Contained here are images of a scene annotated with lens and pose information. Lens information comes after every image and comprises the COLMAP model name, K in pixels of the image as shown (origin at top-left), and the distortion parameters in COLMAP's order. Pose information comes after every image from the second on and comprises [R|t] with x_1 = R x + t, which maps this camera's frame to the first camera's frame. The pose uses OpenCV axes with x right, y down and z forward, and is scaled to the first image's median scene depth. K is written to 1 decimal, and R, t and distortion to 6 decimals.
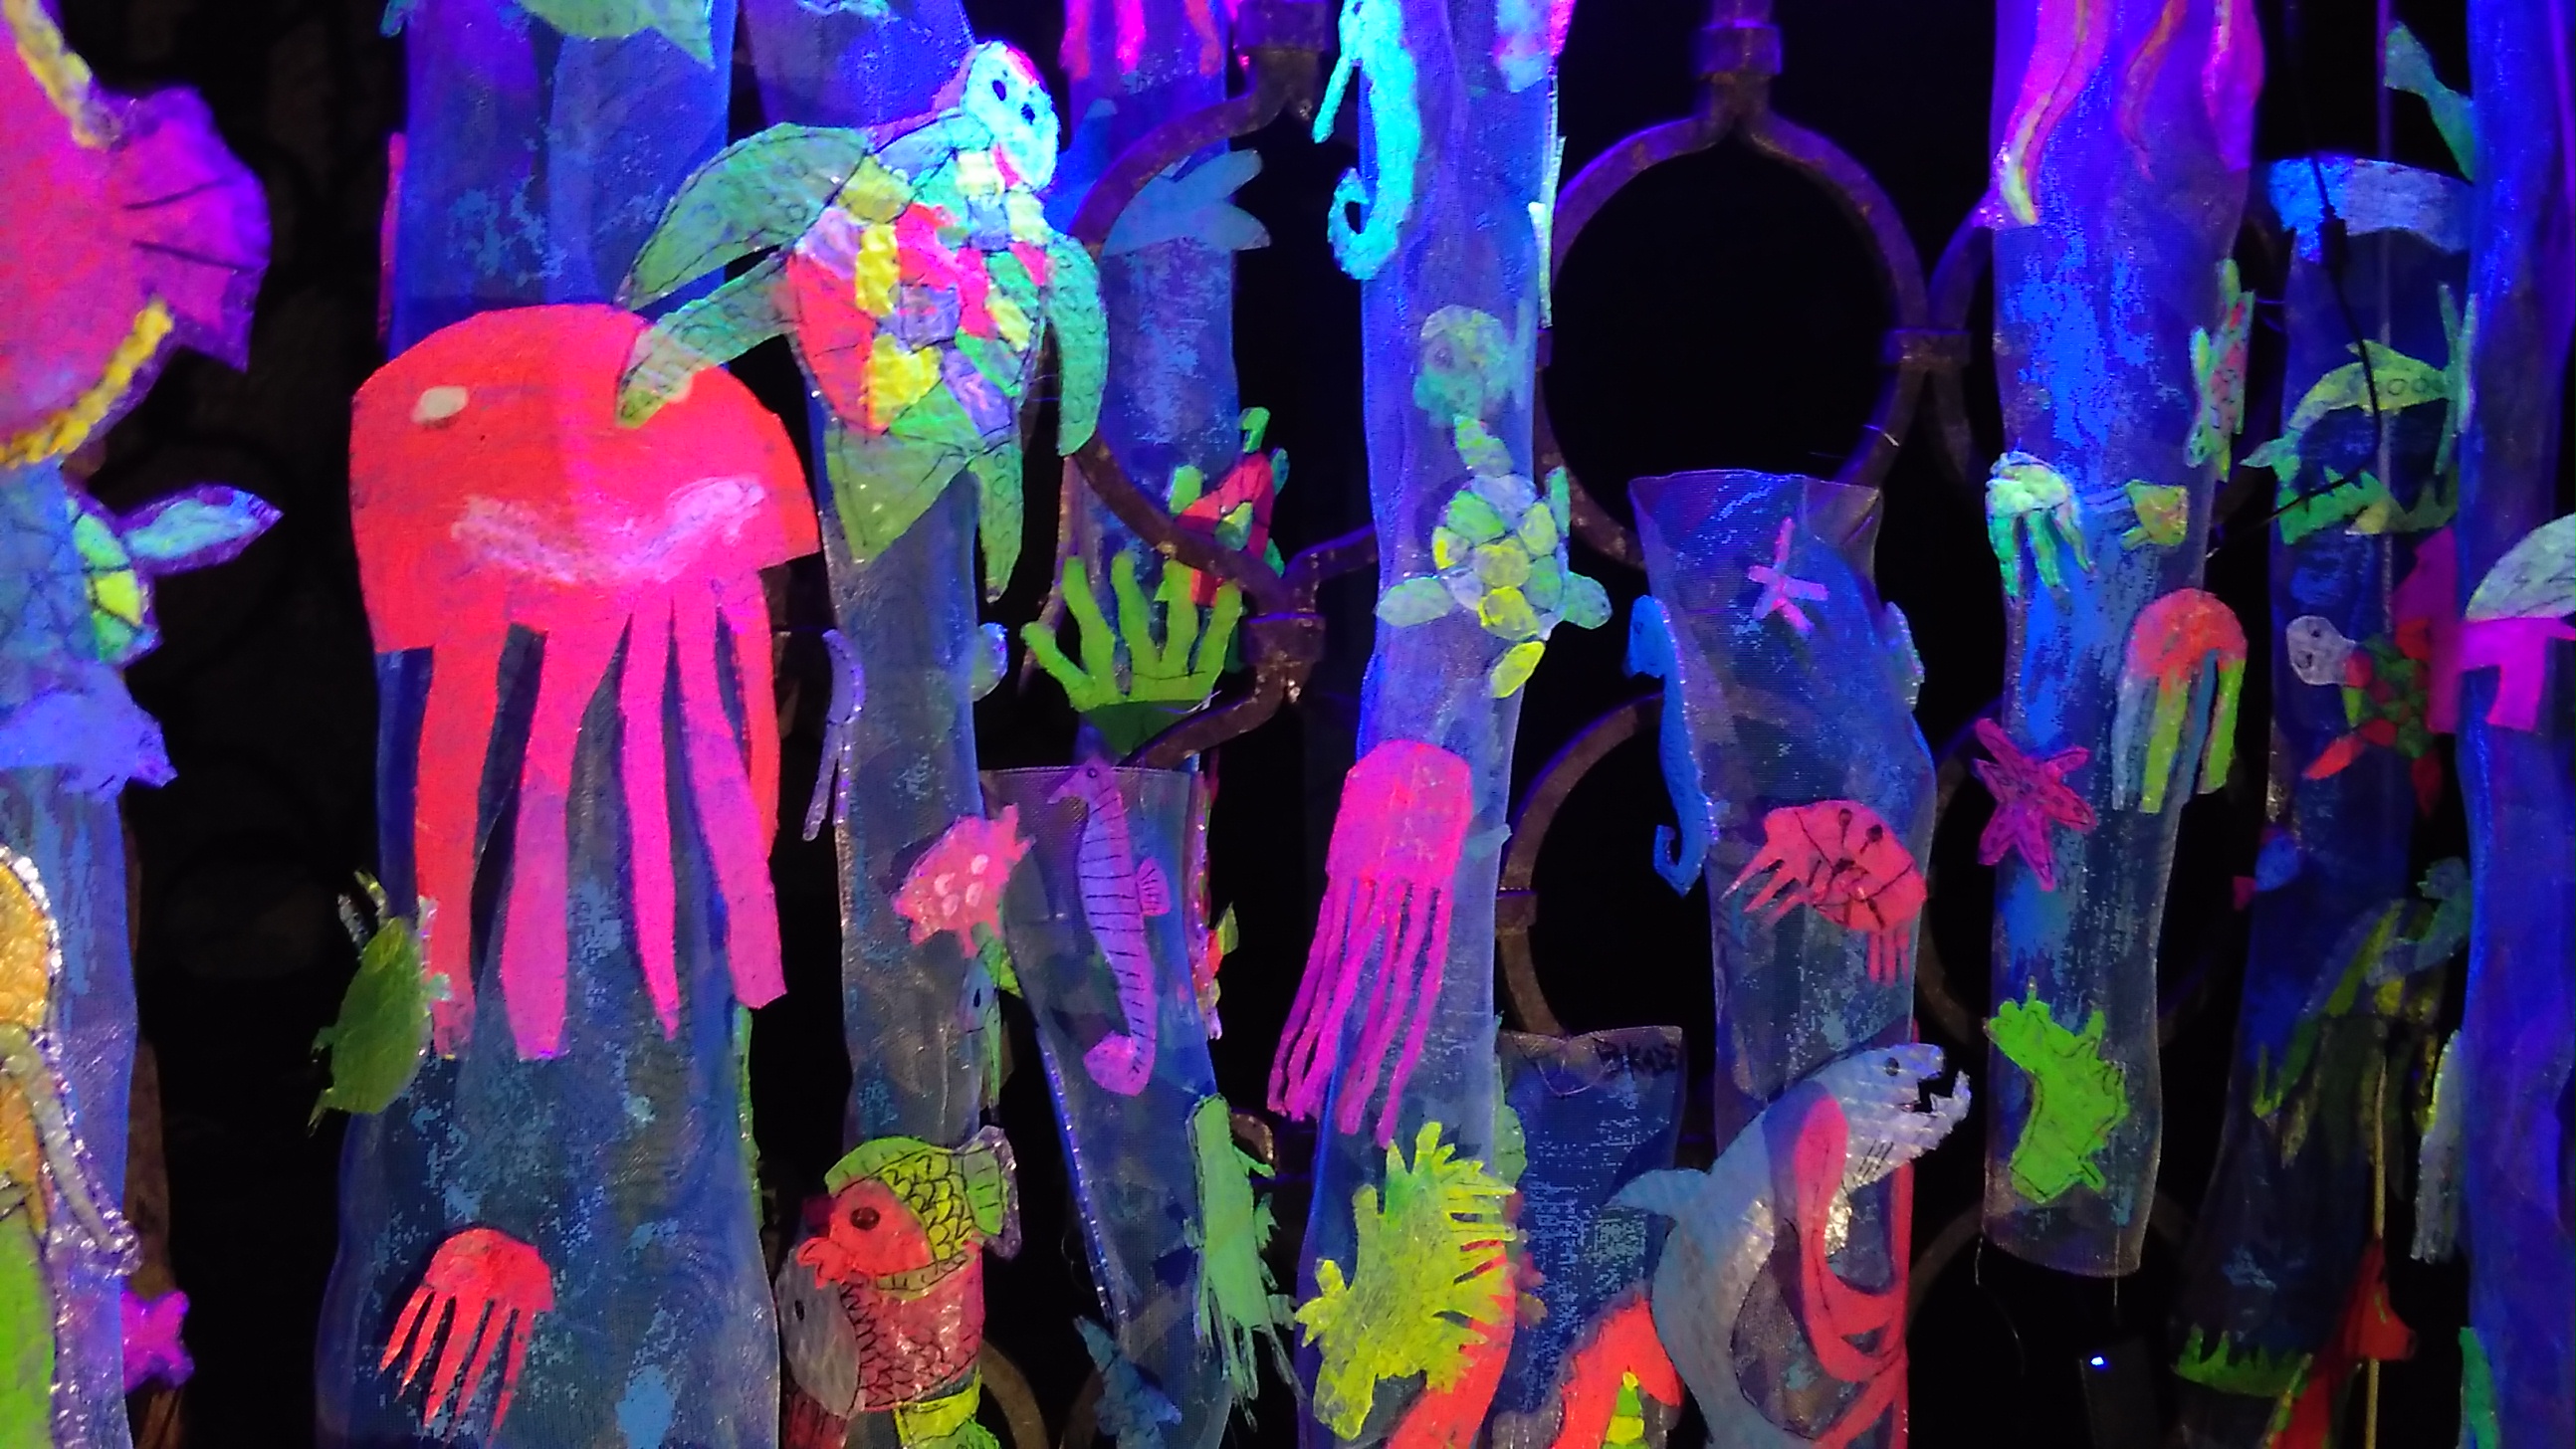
lens RADIAL K [[2051.6, 0, 1271.8], [0, 2051.6, 713.5], [0, 0, 1]] dist [0.131153, -0.223361]
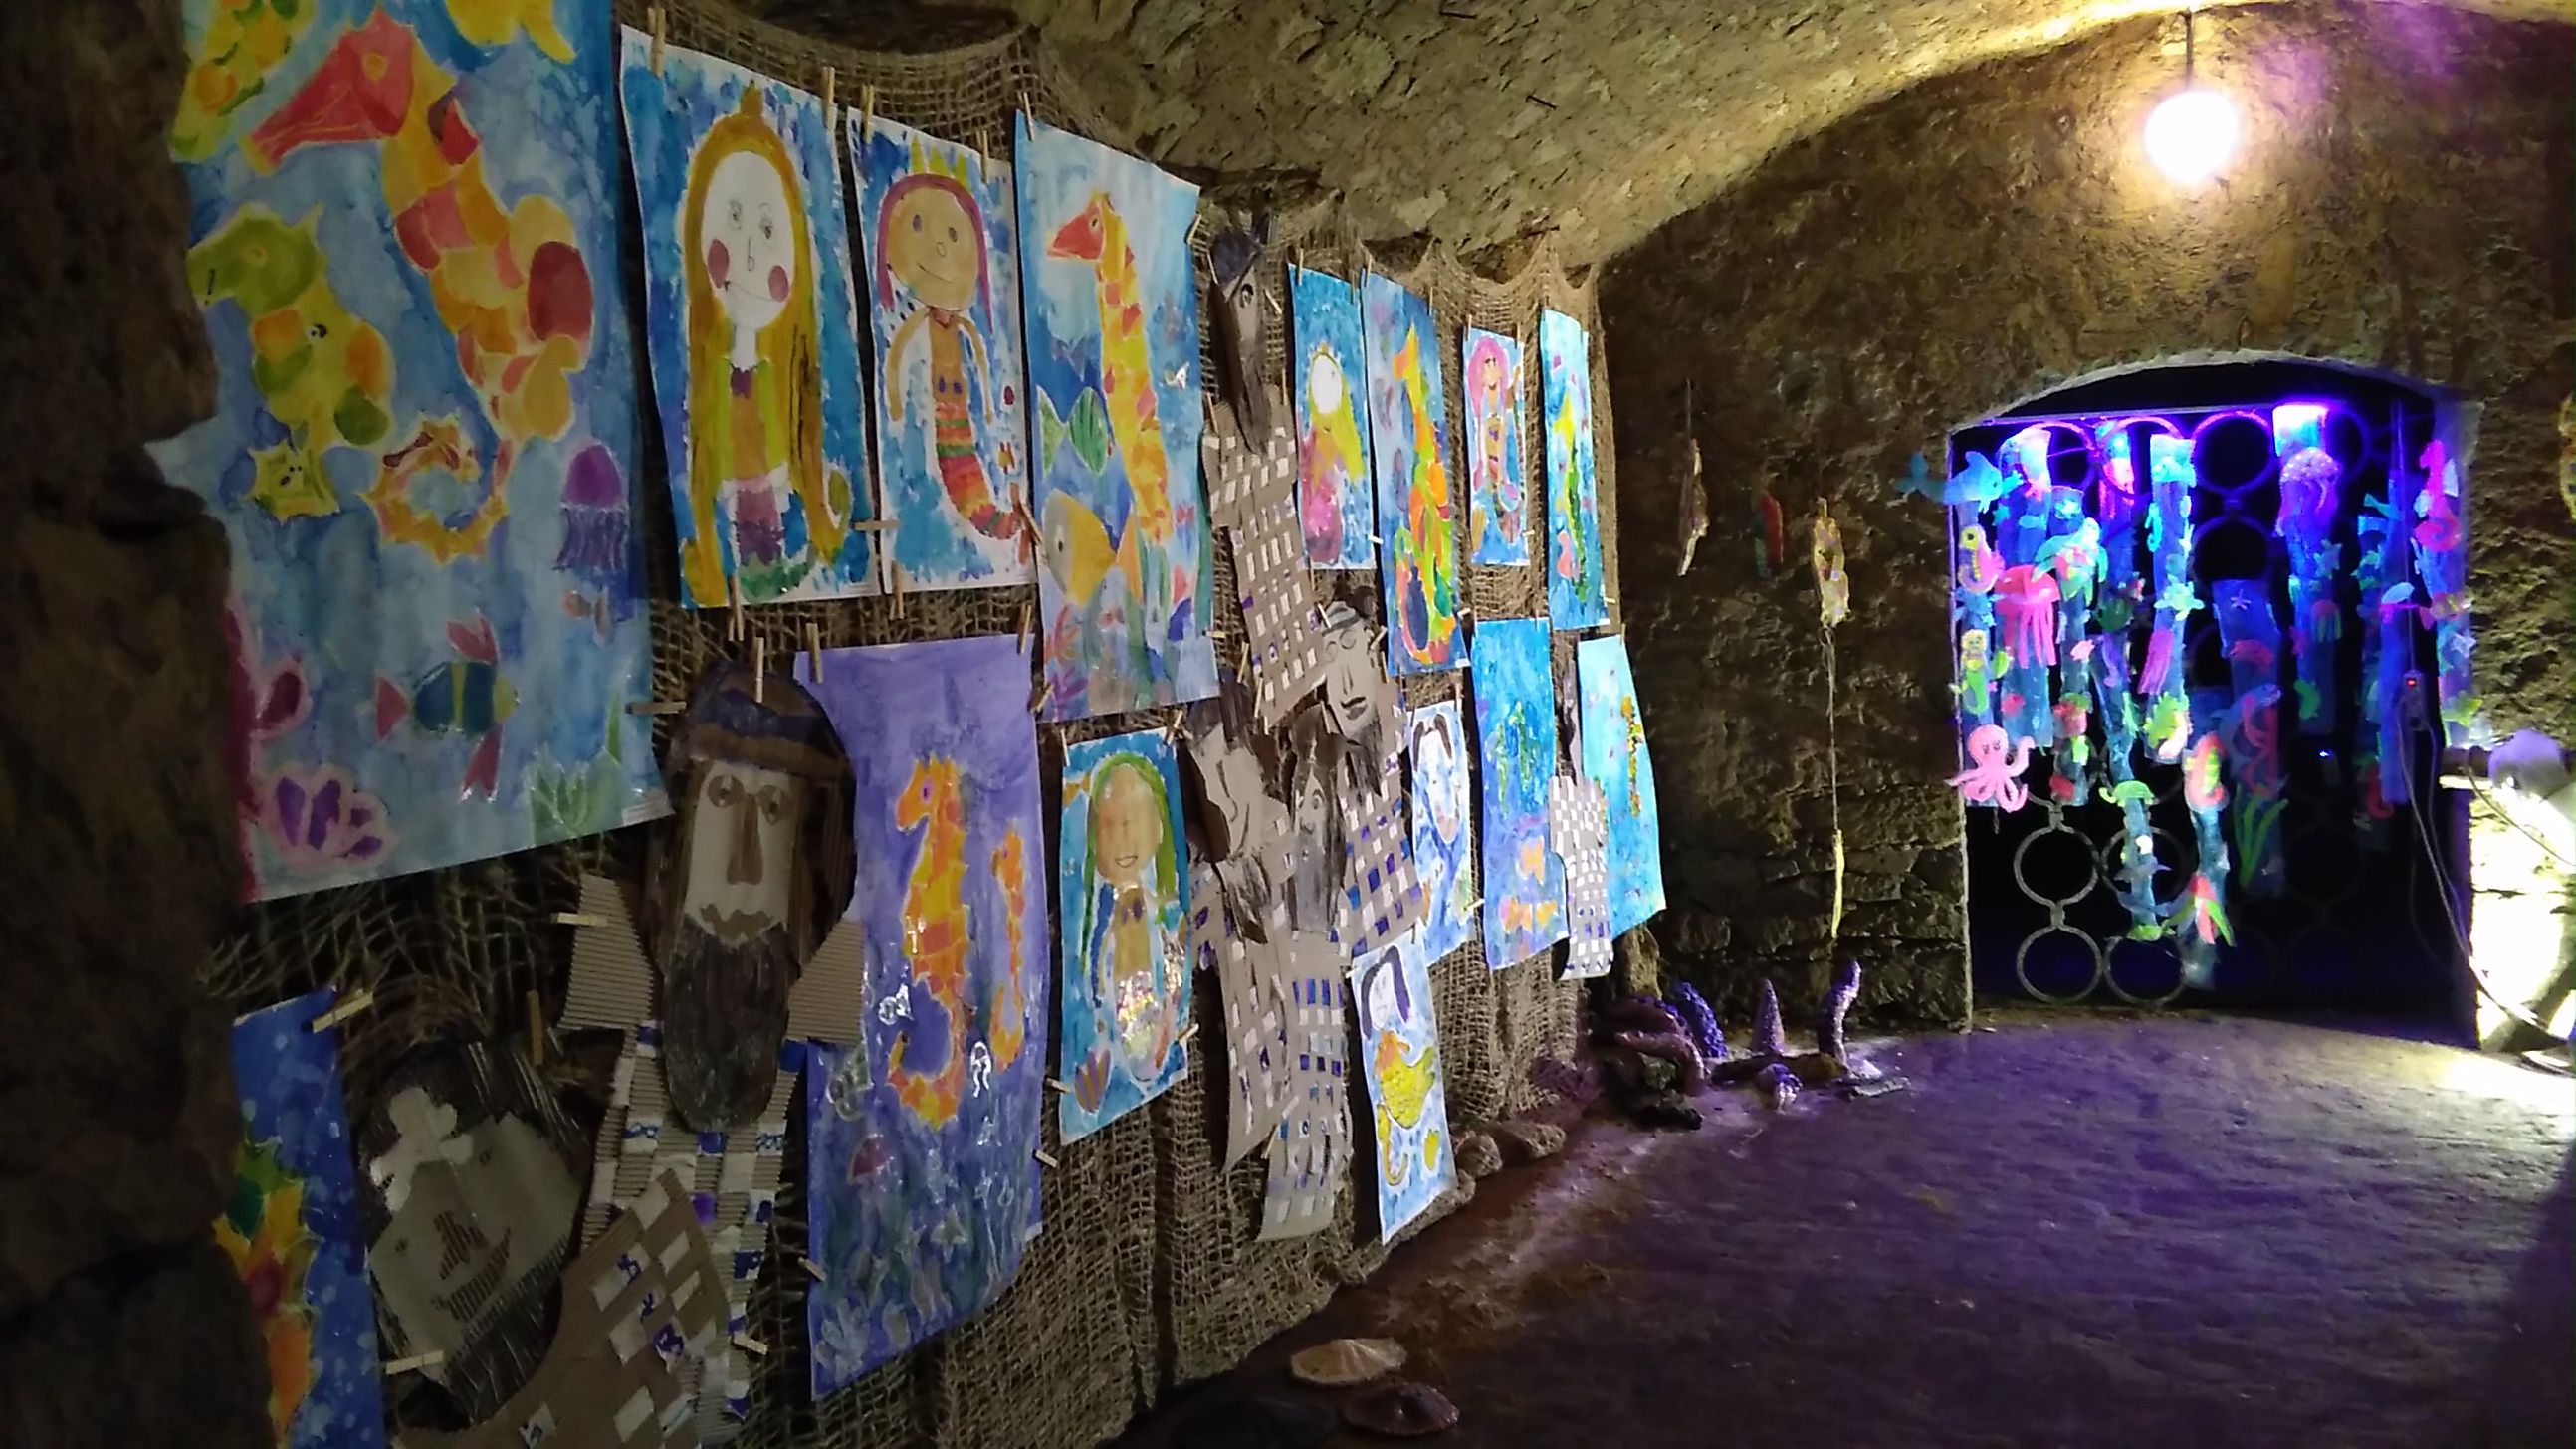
lens RADIAL K [[2100.2, 0, 1280.3], [0, 2100.2, 708.7], [0, 0, 1]] dist [0.036323, -0.039301]
pose [[0.882130, -0.002630, -0.470999, 0.701537], [-0.014459, 0.999362, -0.032660, 0.489912], [0.470785, 0.035620, 0.881529, -5.661365]]
